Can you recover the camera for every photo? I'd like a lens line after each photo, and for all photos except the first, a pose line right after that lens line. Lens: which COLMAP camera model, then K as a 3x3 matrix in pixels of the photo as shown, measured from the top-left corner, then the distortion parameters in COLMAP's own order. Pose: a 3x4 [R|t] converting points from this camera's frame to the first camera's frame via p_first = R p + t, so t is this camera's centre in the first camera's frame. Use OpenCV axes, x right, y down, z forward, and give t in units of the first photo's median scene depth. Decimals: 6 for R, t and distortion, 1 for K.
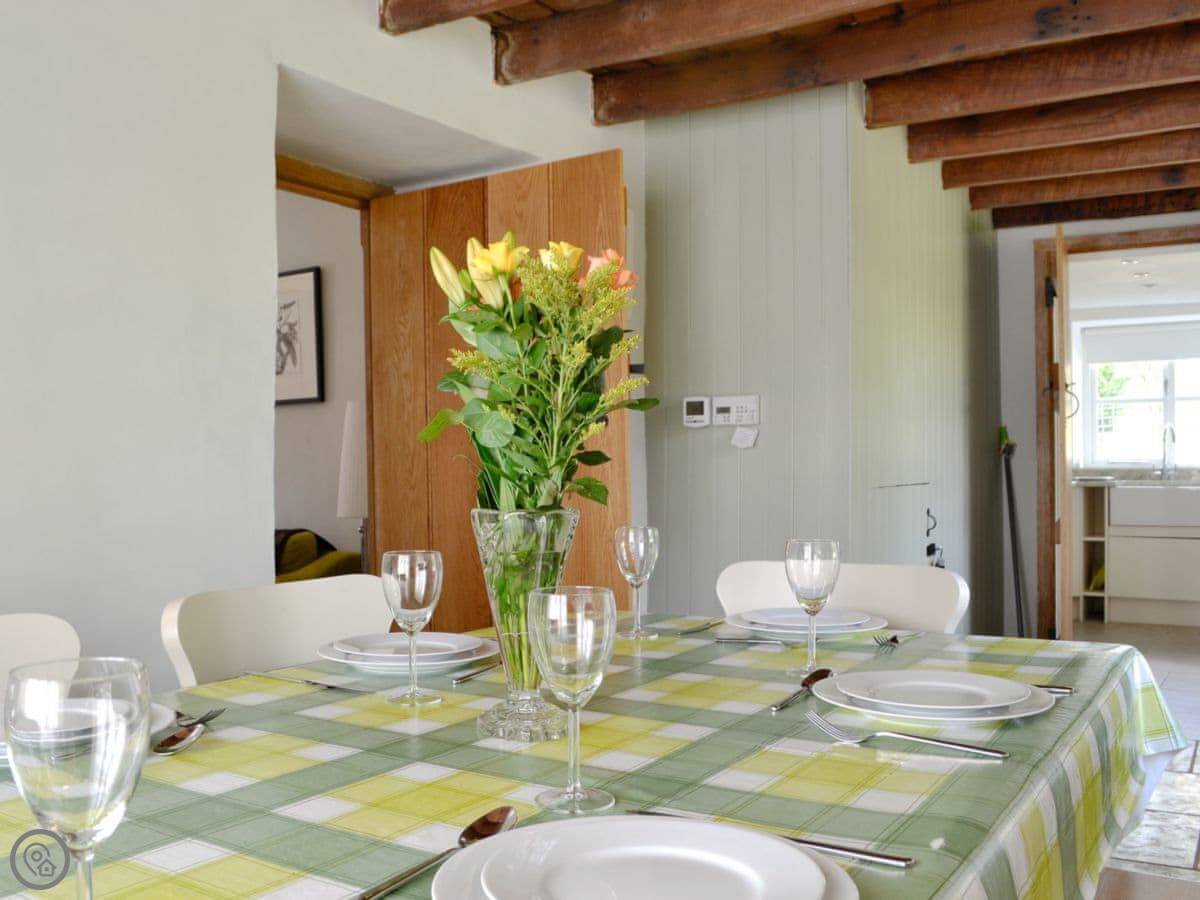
lens RADIAL K [[1115.4, 0, 600.0], [0, 1115.4, 450.0], [0, 0, 1]] dist [-0.078770, 0.001816]
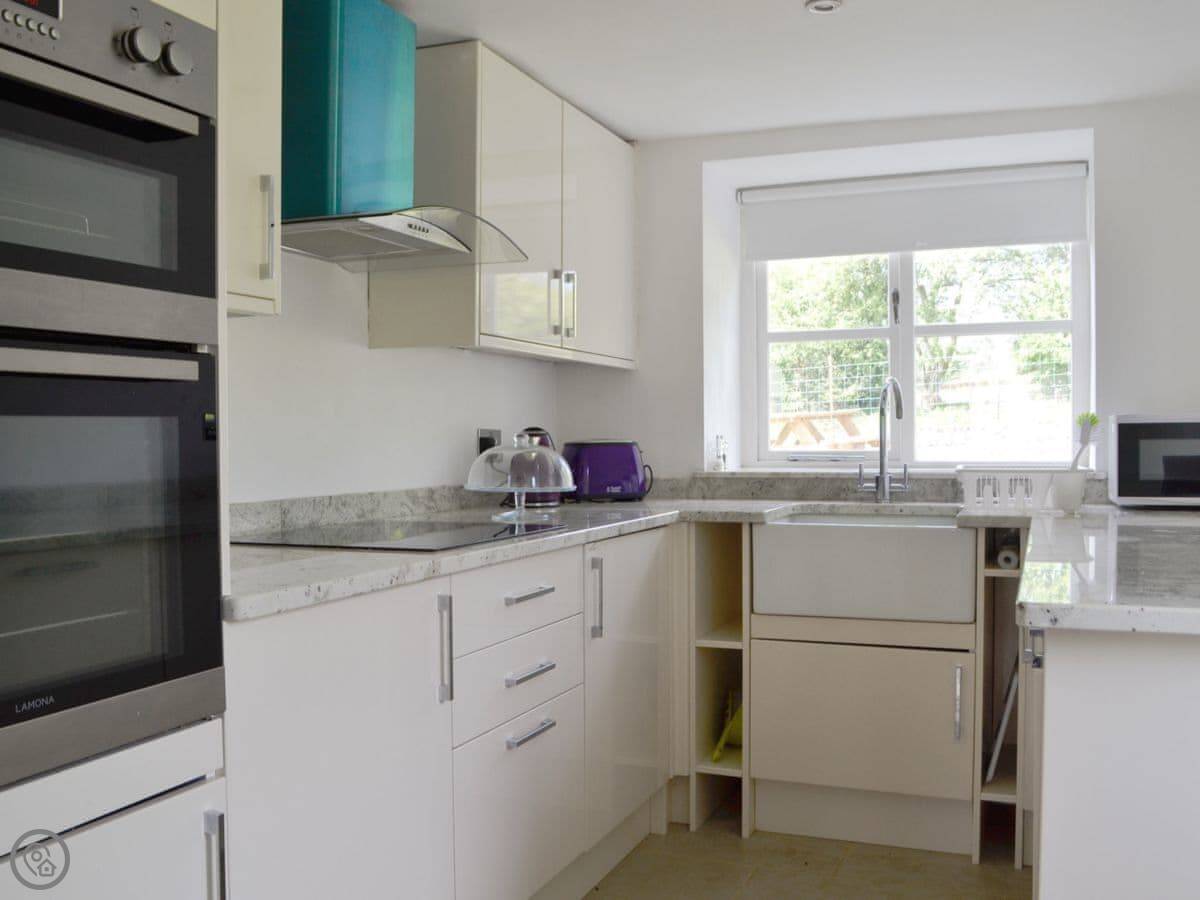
lens RADIAL K [[1115.4, 0, 600.0], [0, 1115.4, 450.0], [0, 0, 1]] dist [-0.078770, 0.001816]
pose [[0.985389, -0.004266, 0.170267, 0.330316], [0.002065, 0.999912, 0.013100, 0.000048], [-0.170308, -0.012557, 0.985311, 0.580770]]
